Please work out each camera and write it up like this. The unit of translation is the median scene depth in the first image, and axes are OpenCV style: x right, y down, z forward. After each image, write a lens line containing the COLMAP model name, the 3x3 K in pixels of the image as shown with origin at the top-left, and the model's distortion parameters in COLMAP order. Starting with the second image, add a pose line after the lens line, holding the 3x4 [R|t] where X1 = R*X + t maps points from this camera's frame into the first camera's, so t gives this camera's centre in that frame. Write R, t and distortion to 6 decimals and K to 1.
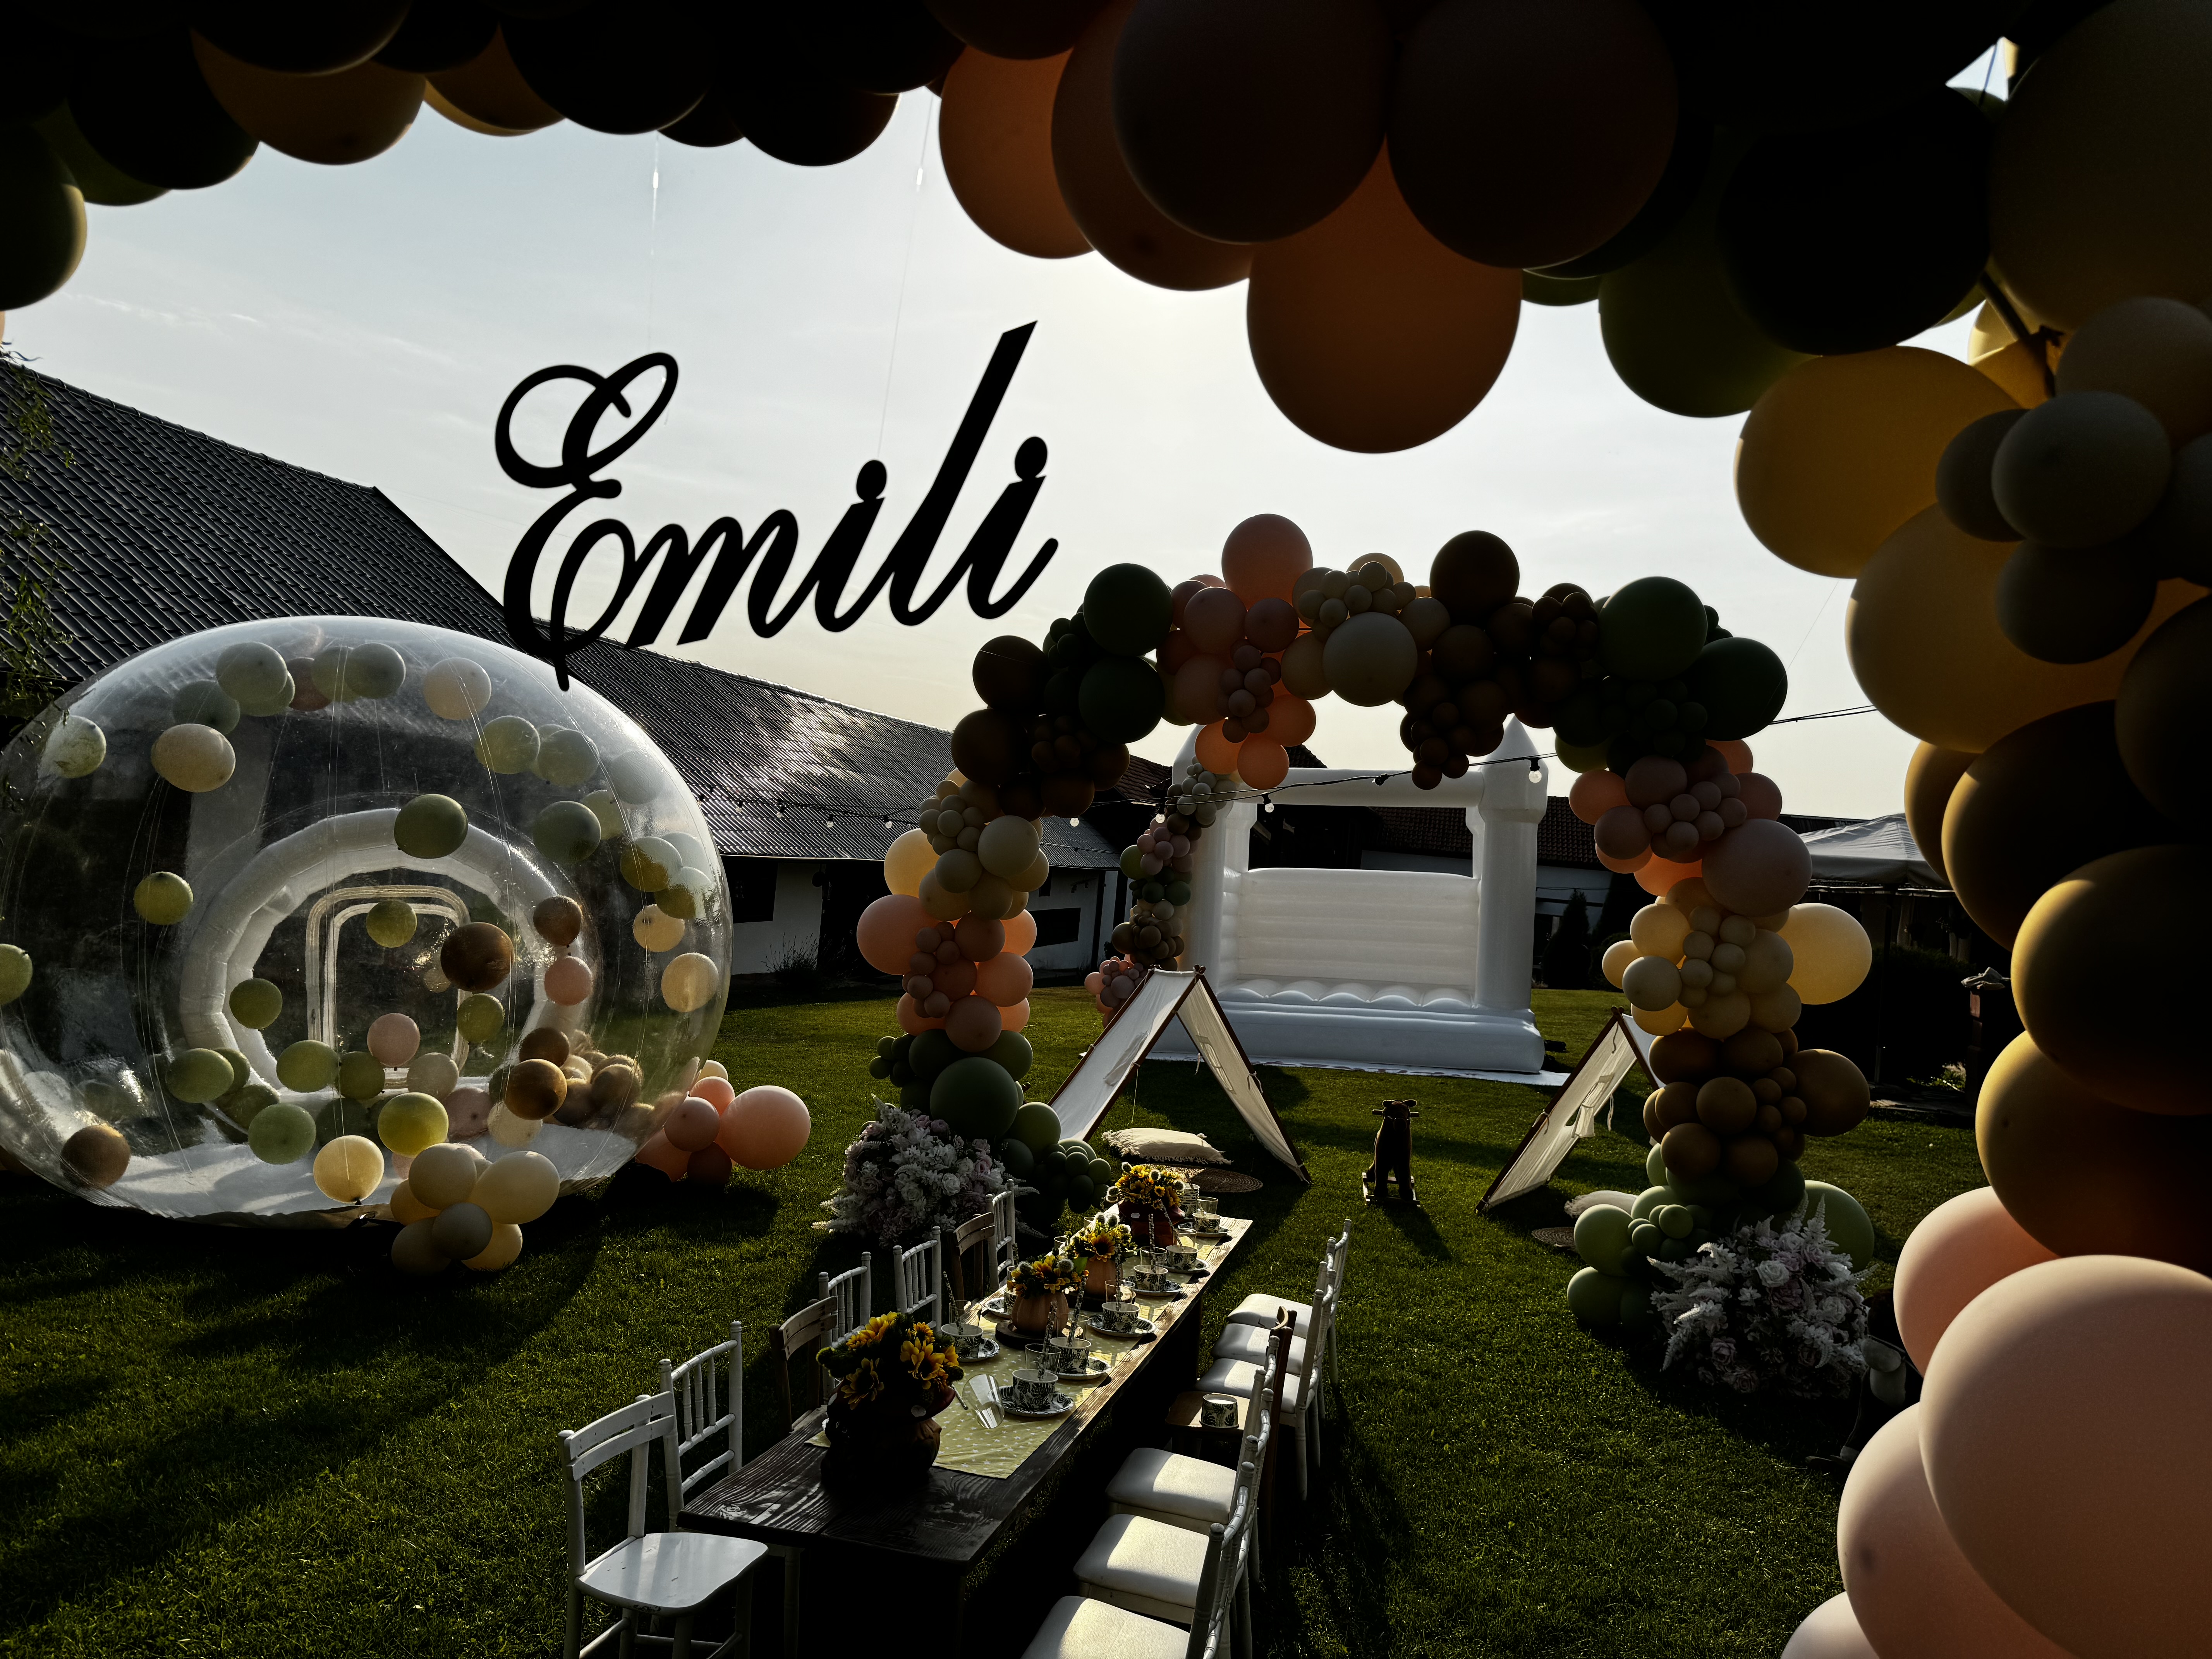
lens RADIAL K [[1550.5, 0, 1126.9], [0, 1550.5, 827.7], [0, 0, 1]] dist [0.046213, -0.024765]
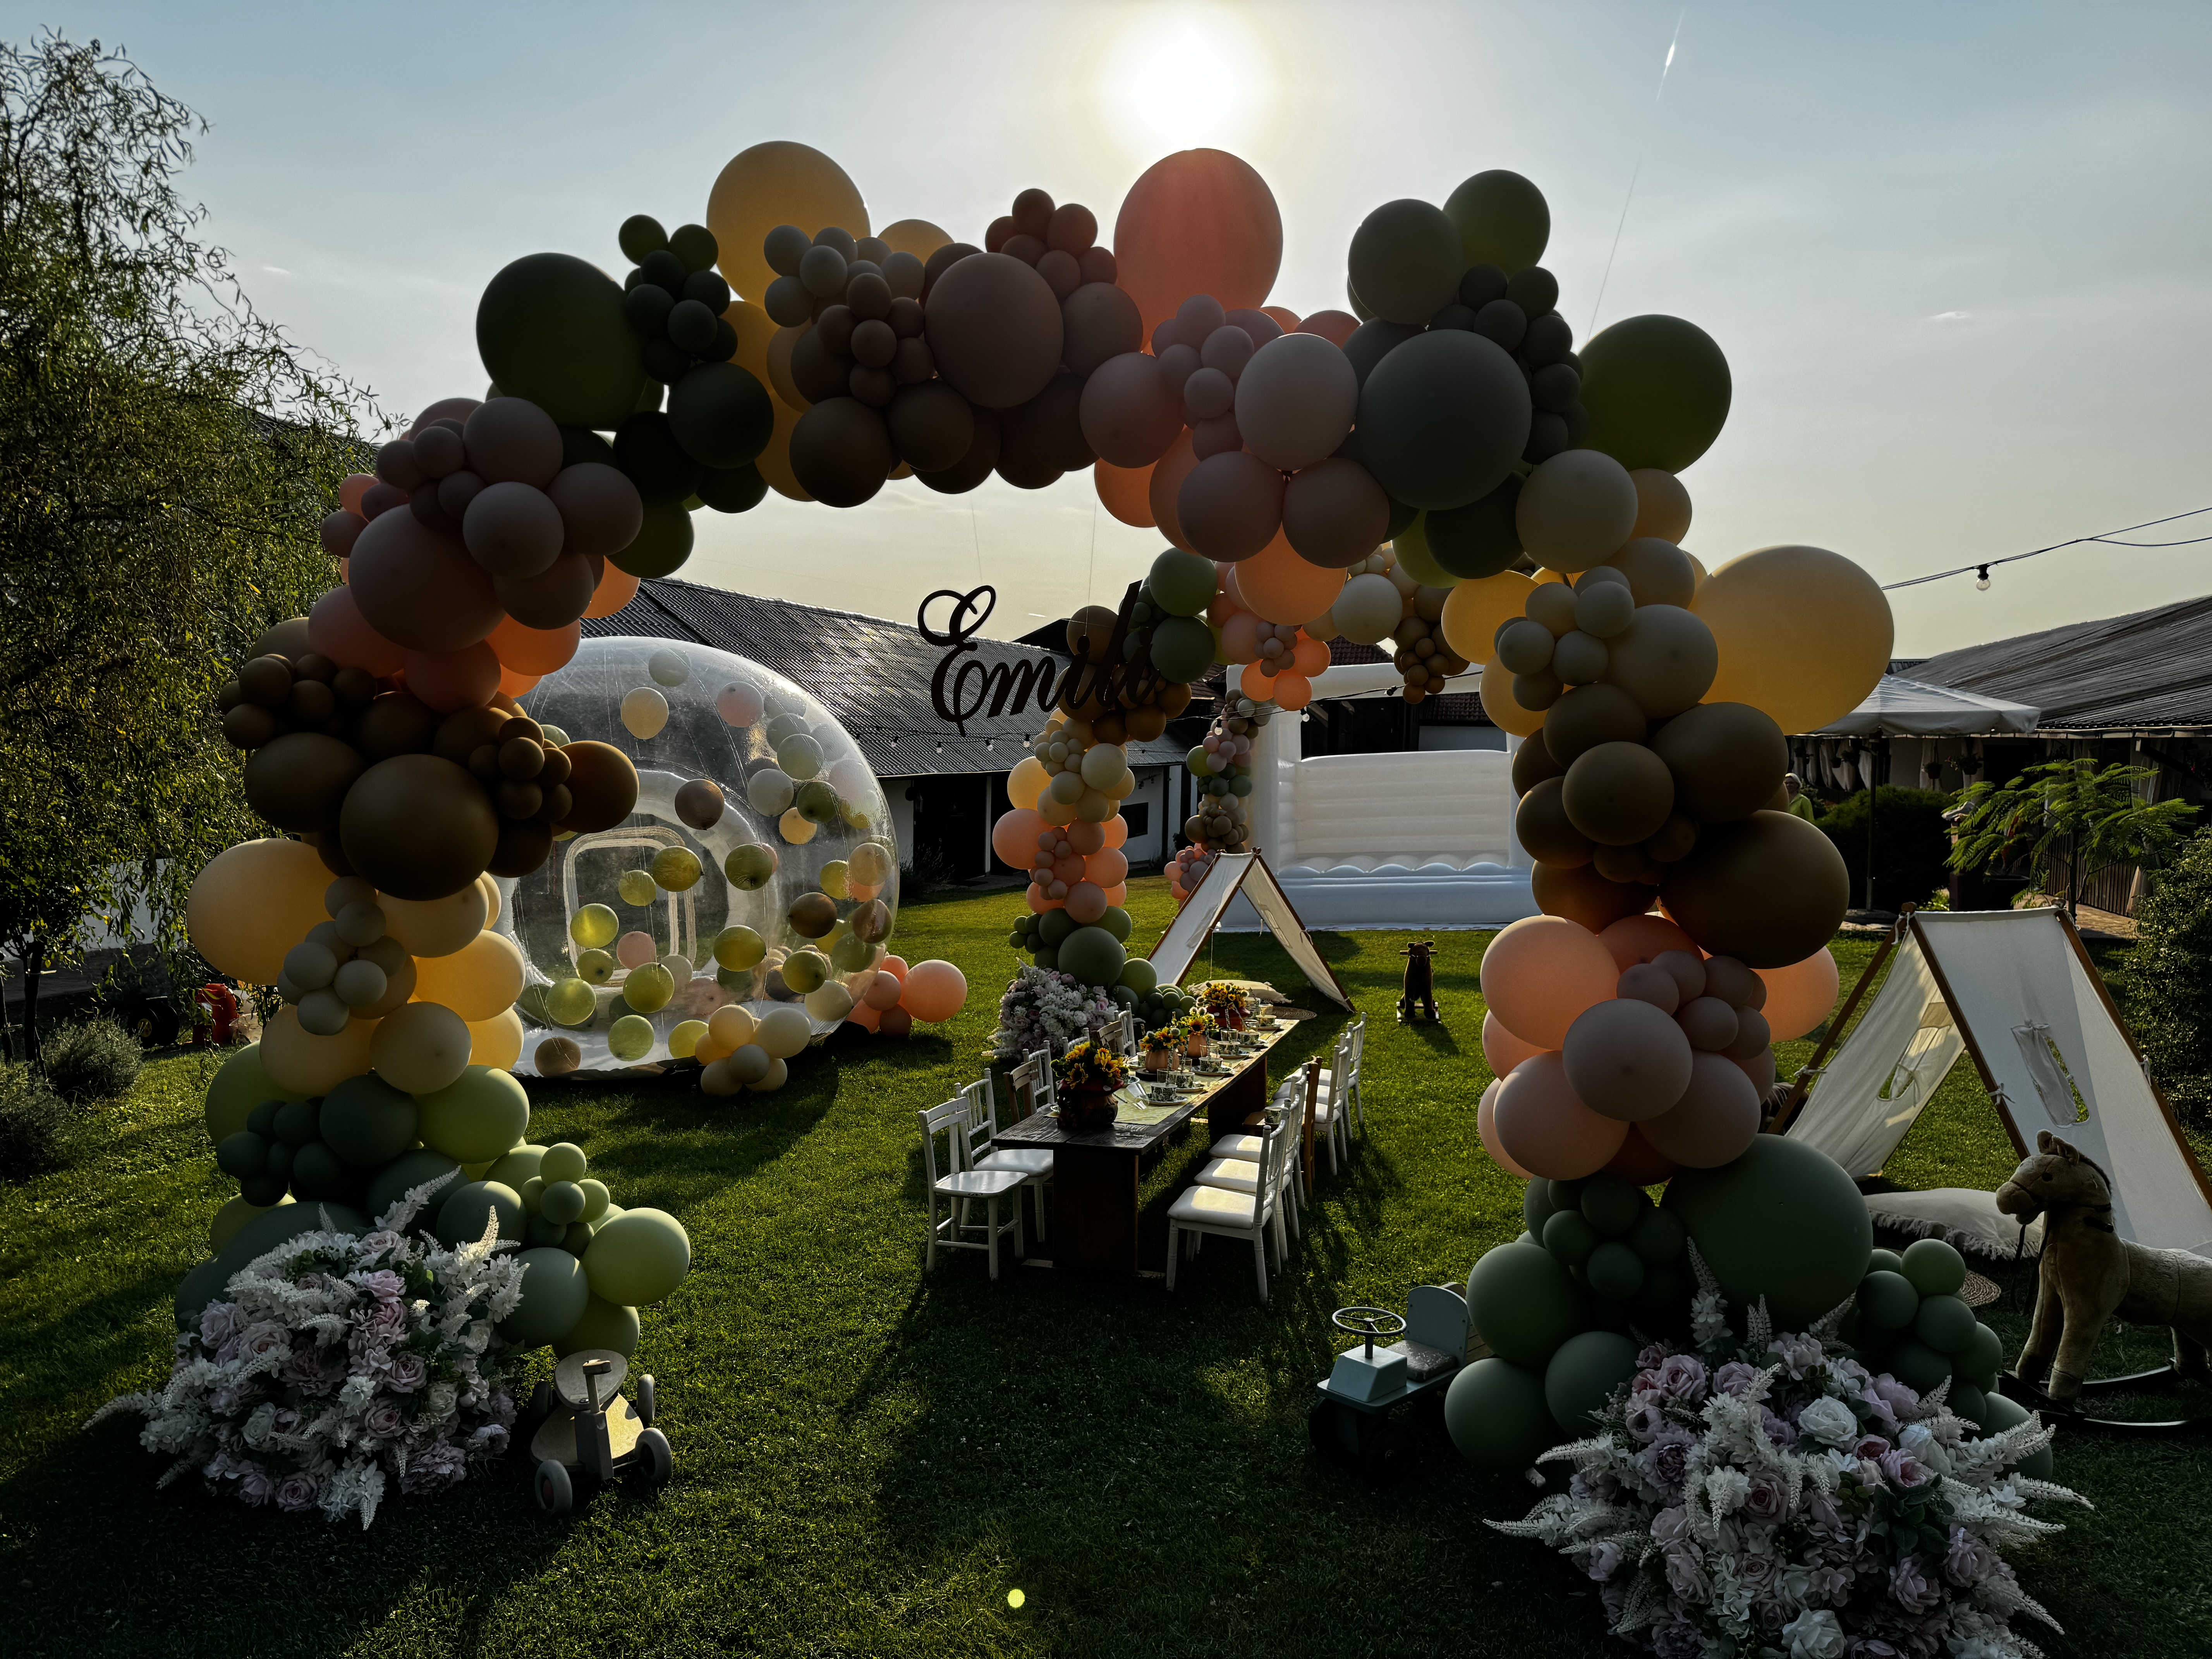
lens RADIAL K [[1550.5, 0, 1101.0], [0, 1550.5, 901.6], [0, 0, 1]] dist [0.046213, -0.024765]
pose [[0.995875, -0.065397, -0.062896, -0.002983], [0.072257, 0.990869, 0.113829, -0.023331], [0.054878, -0.117904, 0.991507, -0.305576]]
